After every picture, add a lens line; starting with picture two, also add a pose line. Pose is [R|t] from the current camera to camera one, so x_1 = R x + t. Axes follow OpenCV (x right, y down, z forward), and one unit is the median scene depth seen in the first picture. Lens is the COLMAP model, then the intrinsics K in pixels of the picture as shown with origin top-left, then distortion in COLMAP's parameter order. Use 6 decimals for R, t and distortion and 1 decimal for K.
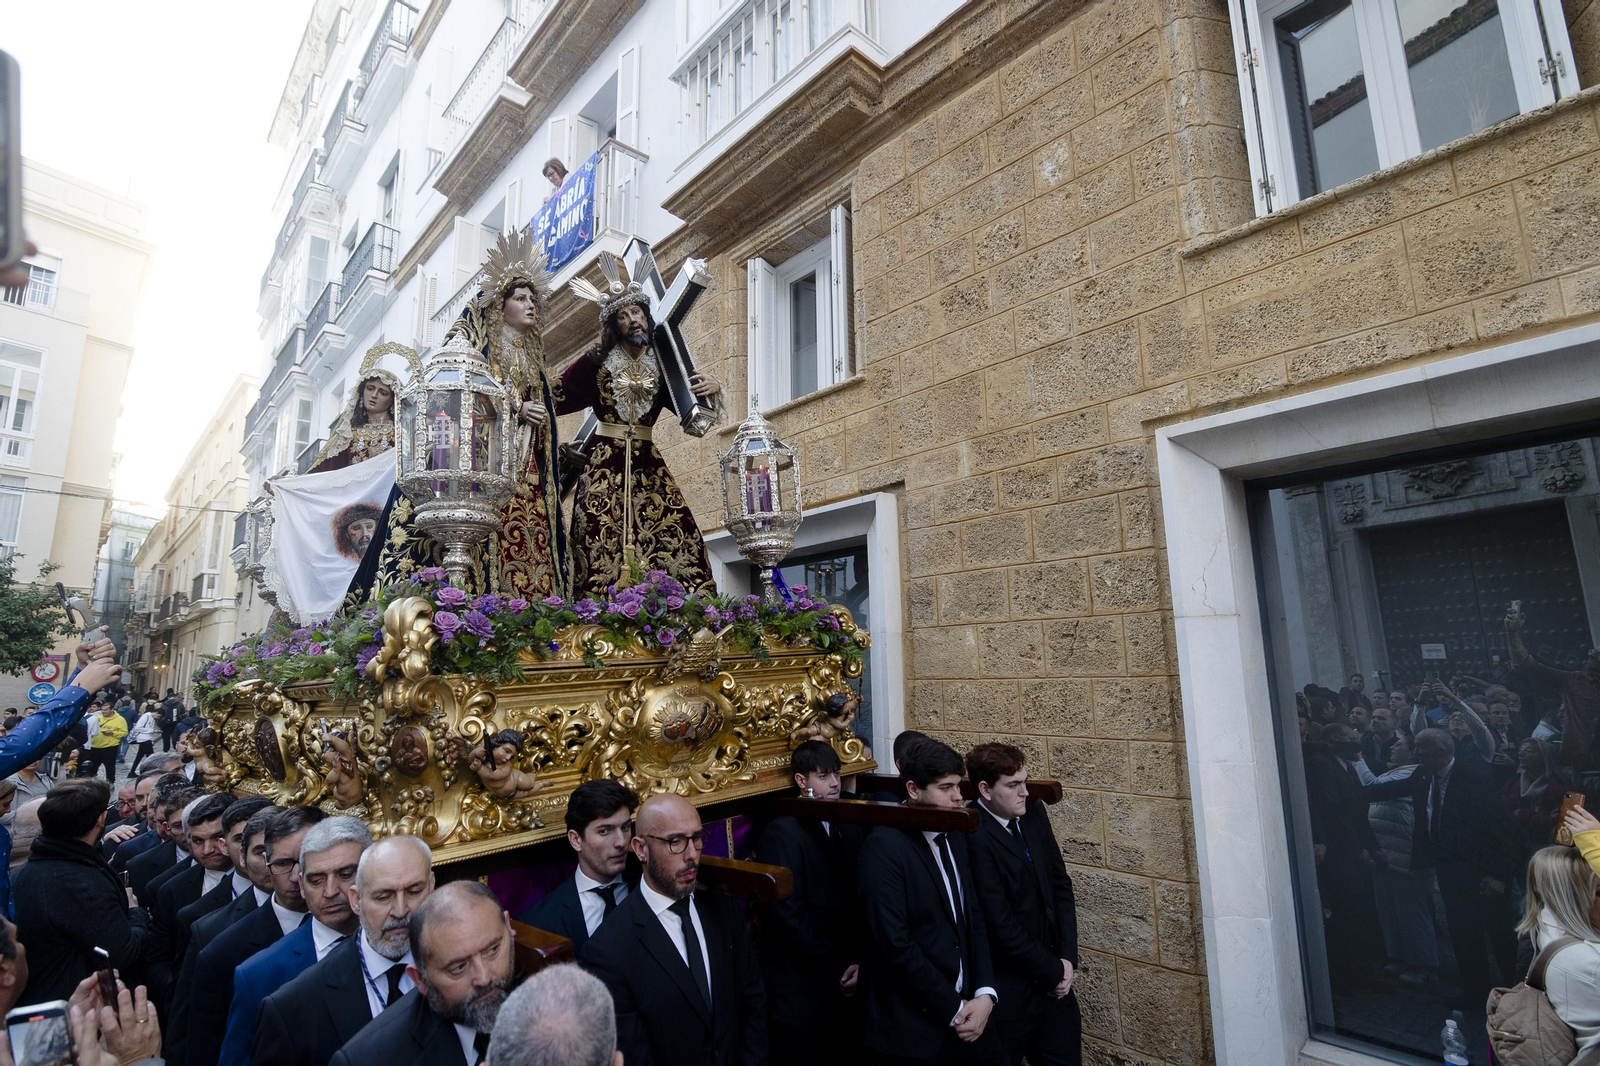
lens RADIAL K [[789.3, 0, 806.2], [0, 789.3, 536.2], [0, 0, 1]] dist [-0.014896, -0.000085]
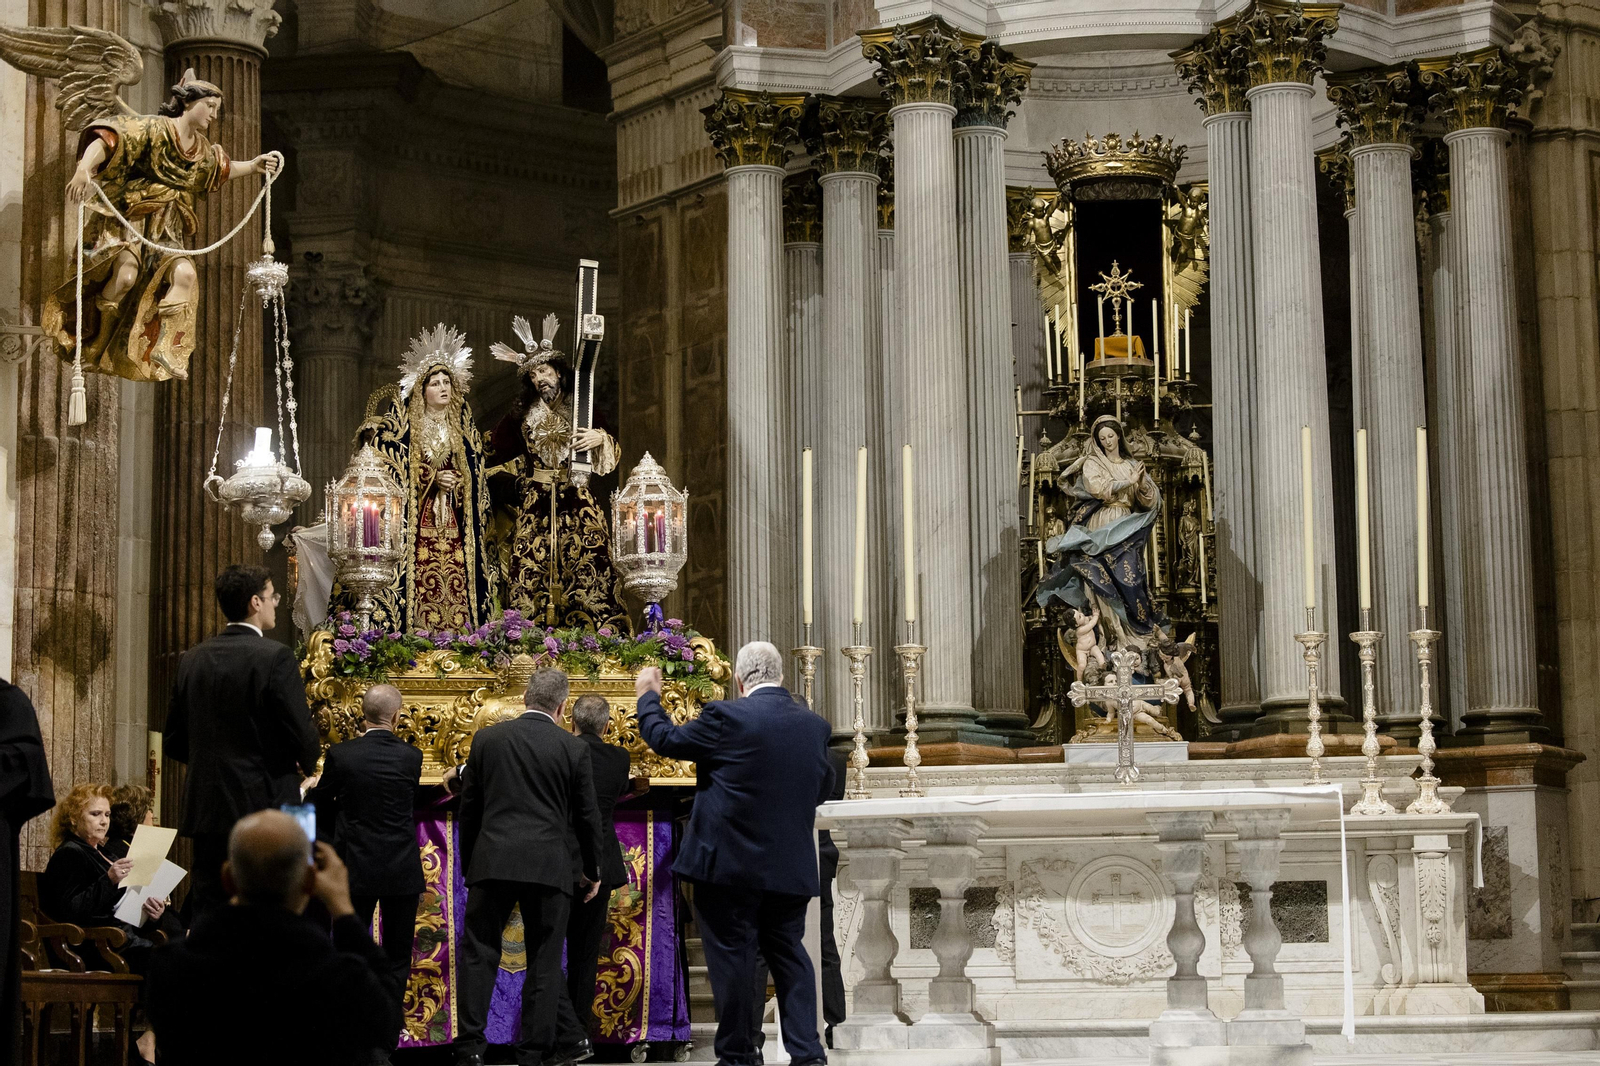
lens RADIAL K [[3187.0, 0, 788.4], [0, 3187.0, 534.9], [0, 0, 1]] dist [0.109567, 0.000000]
pose [[0.848844, -0.019585, -0.528281, 2.639031], [0.042646, 0.998593, 0.031503, -0.200268], [0.526921, -0.049270, 0.848485, -2.838121]]
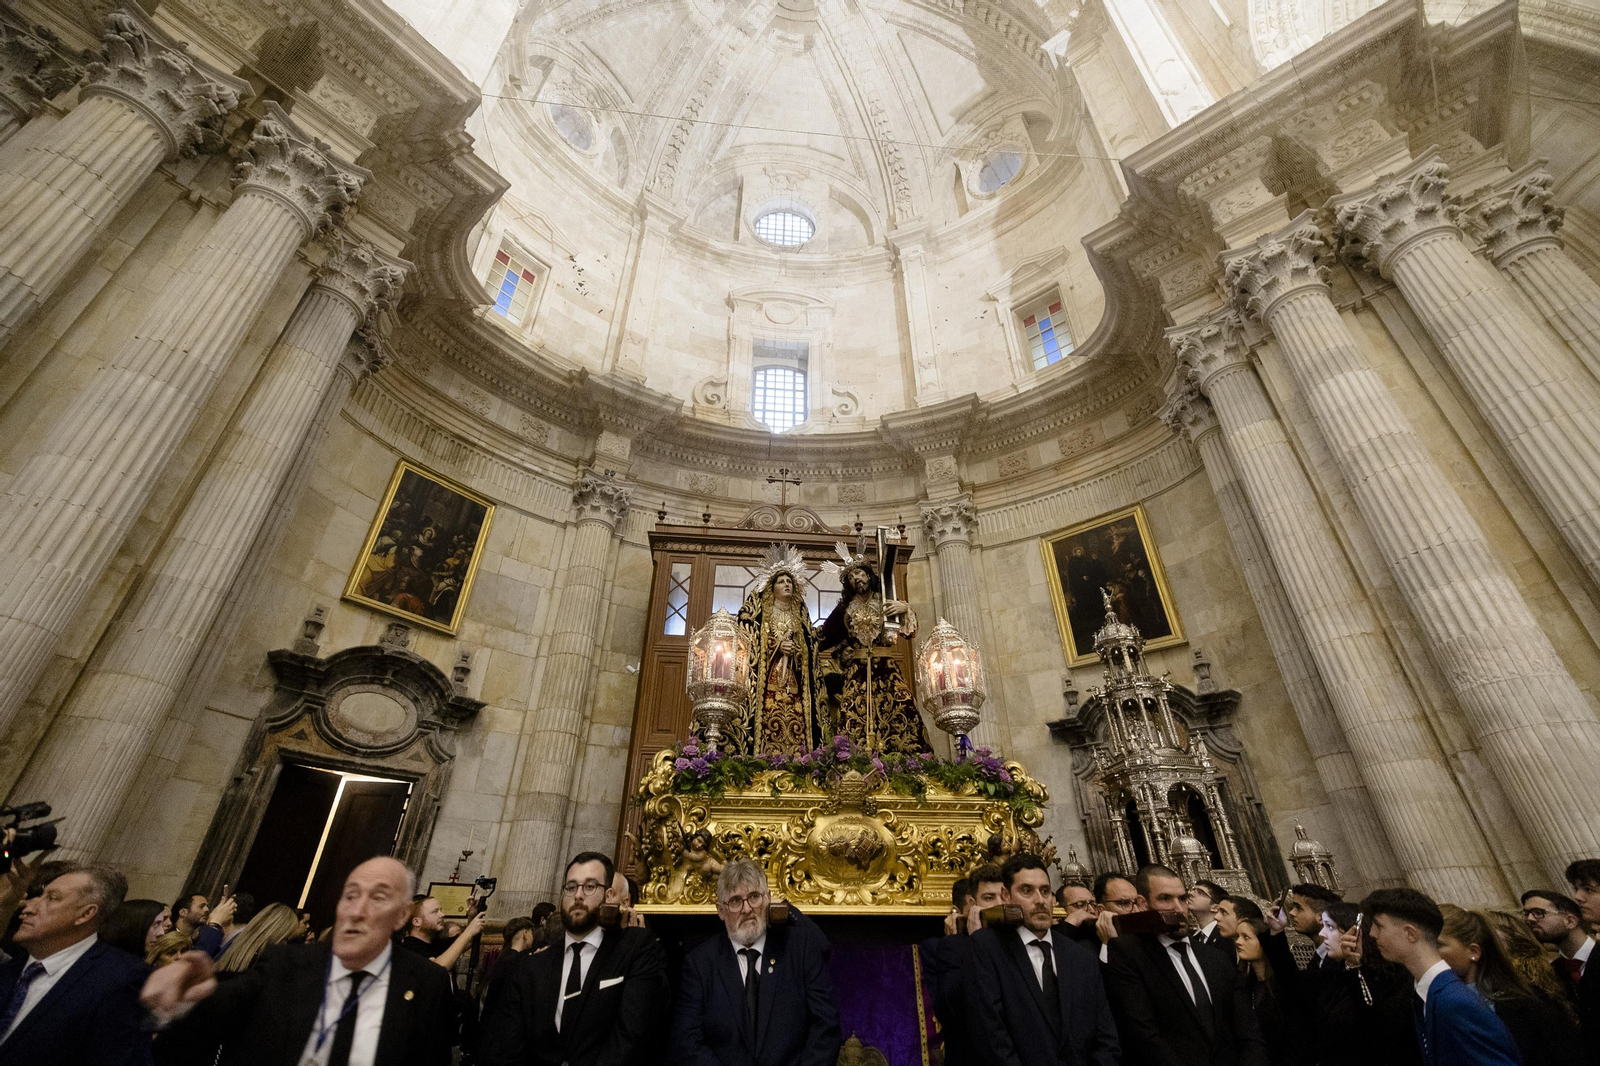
lens RADIAL K [[671.0, 0, 801.2], [0, 671.0, 532.0], [0, 0, 1]] dist [0.002351, -0.000158]
pose [[0.765156, -0.292890, -0.573369, 0.512475], [0.054565, 0.916833, -0.395524, 0.164894], [0.641529, 0.271352, 0.717502, -0.025327]]
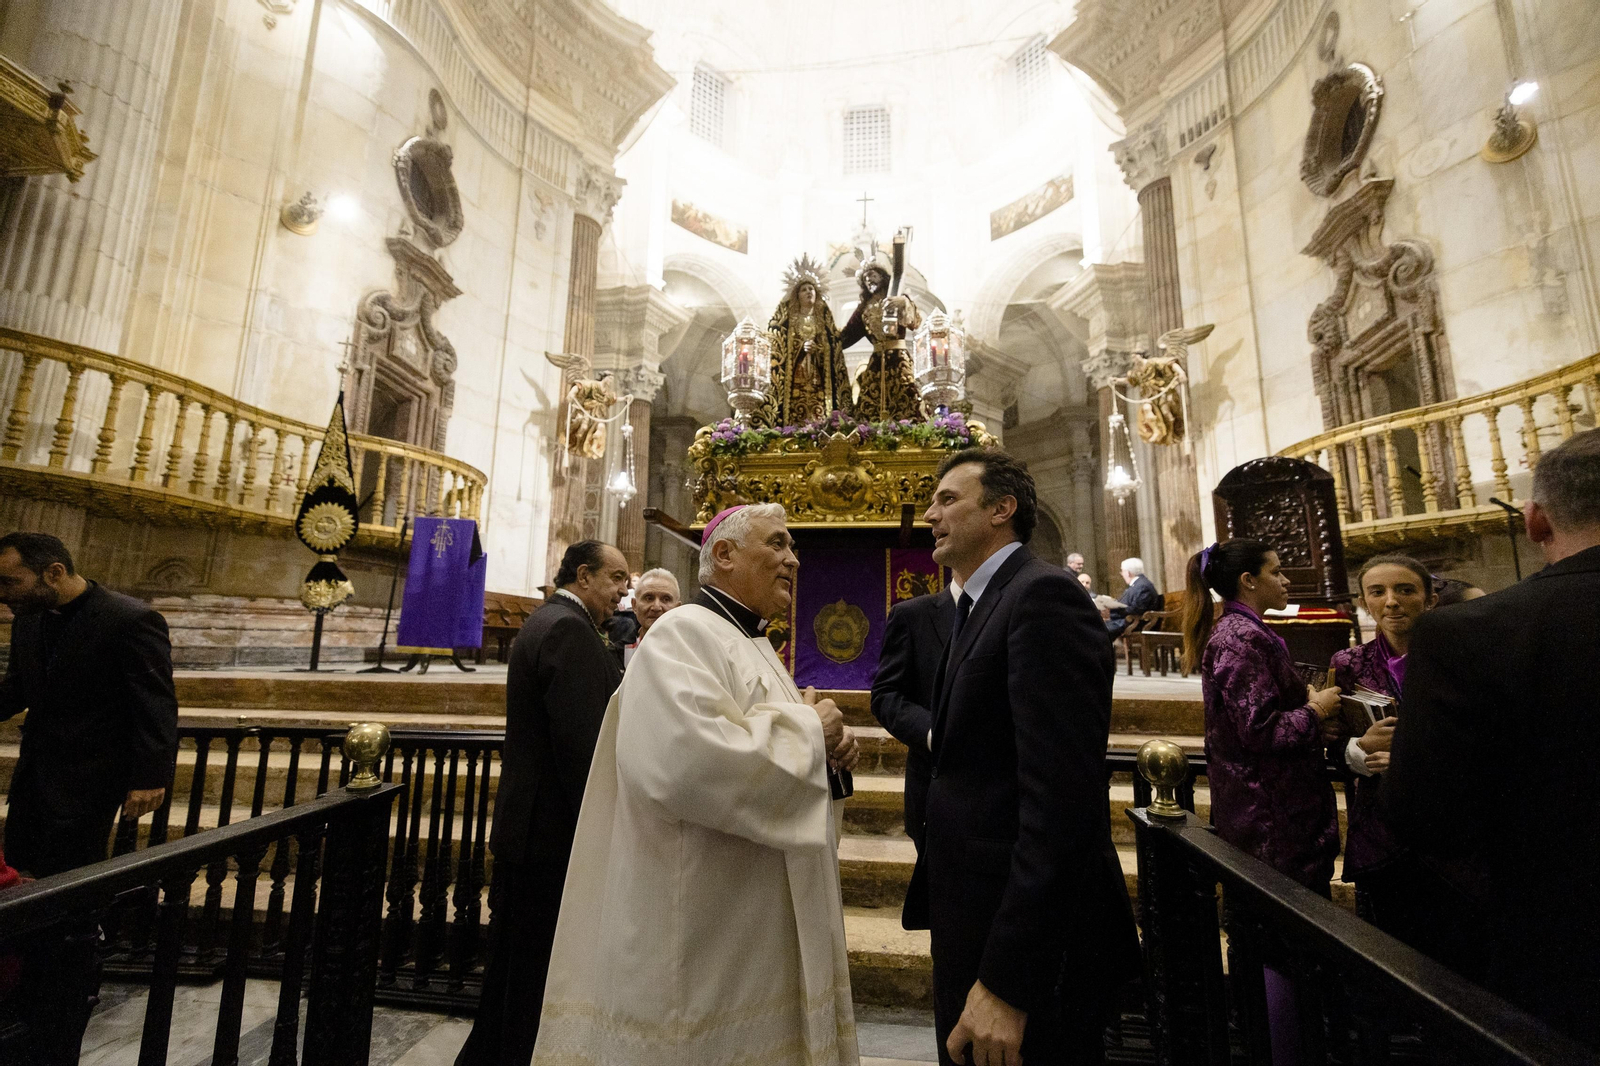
lens RADIAL K [[671.0, 0, 800.6], [0, 671.0, 531.6], [0, 0, 1]] dist [0.002351, -0.000158]
pose [[0.603555, -0.058734, -0.795155, 0.895354], [0.078298, 0.996829, -0.014199, 0.307201], [0.793467, -0.053689, 0.606240, -0.036784]]
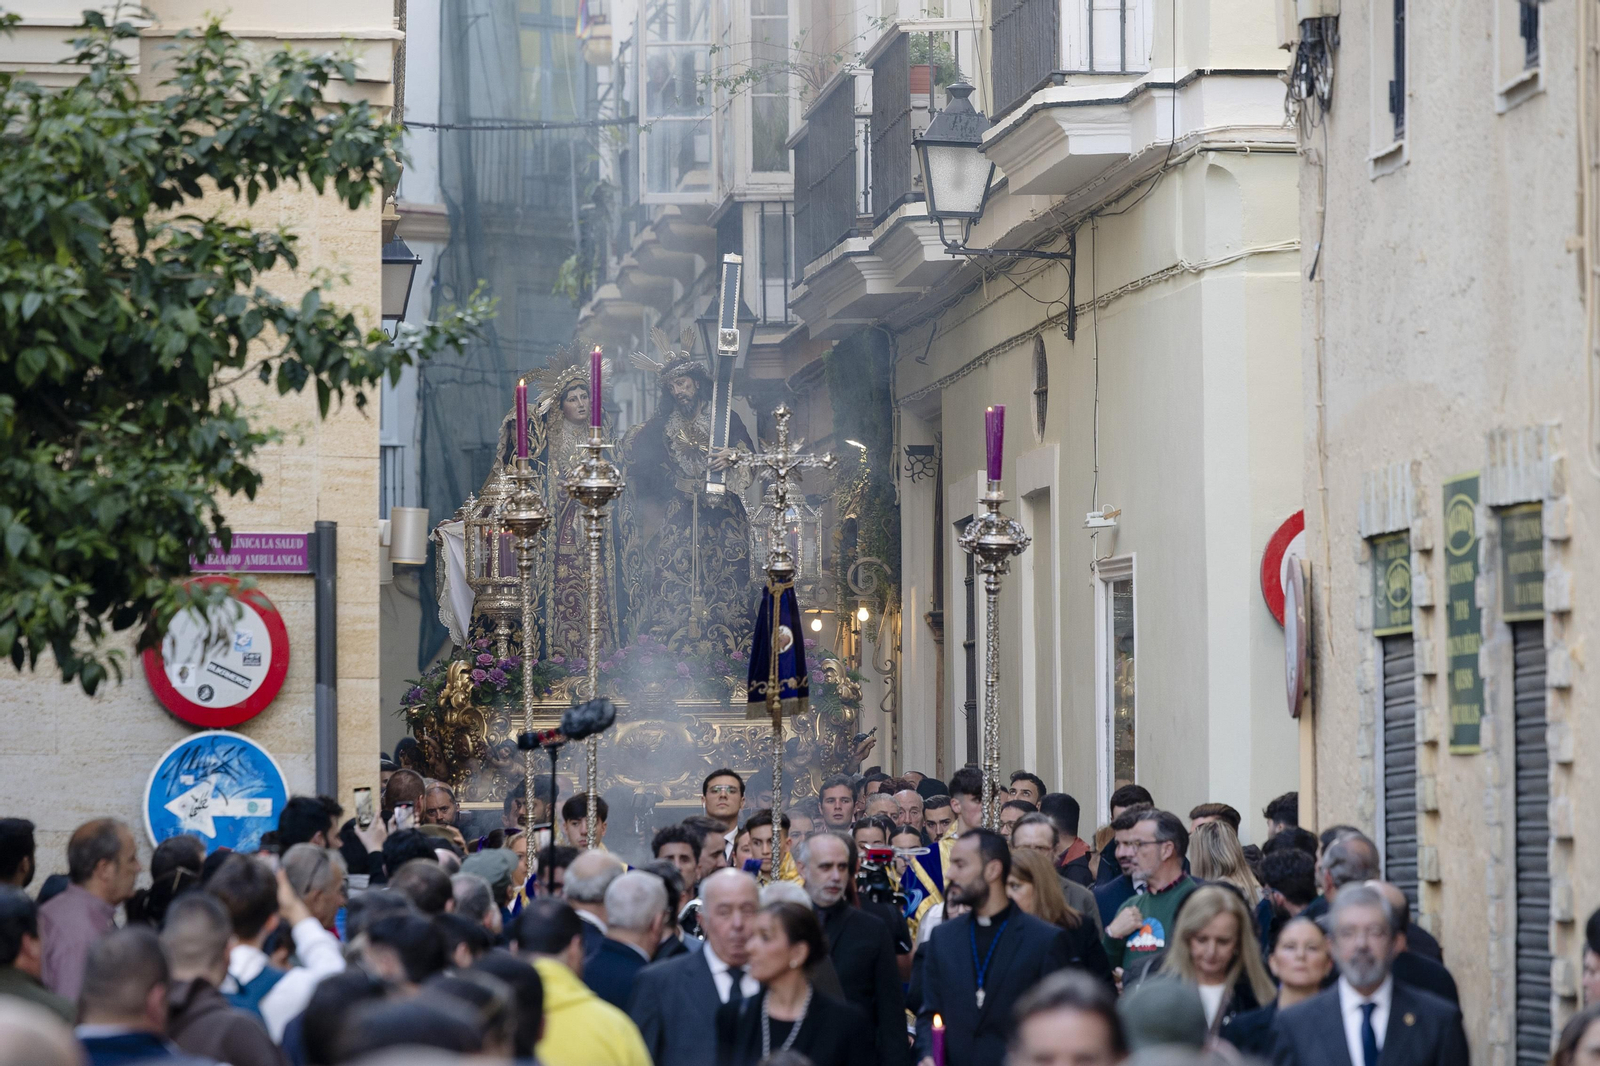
lens RADIAL K [[5482.3, 0, 700.3], [0, 5482.3, 619.7], [0, 0, 1]] dist [0.546926, 0.000000]
pose [[0.765485, 0.031071, -0.642703, 5.101601], [0.066094, 0.989753, 0.126569, -1.002871], [0.640050, -0.139366, 0.755588, -5.170352]]
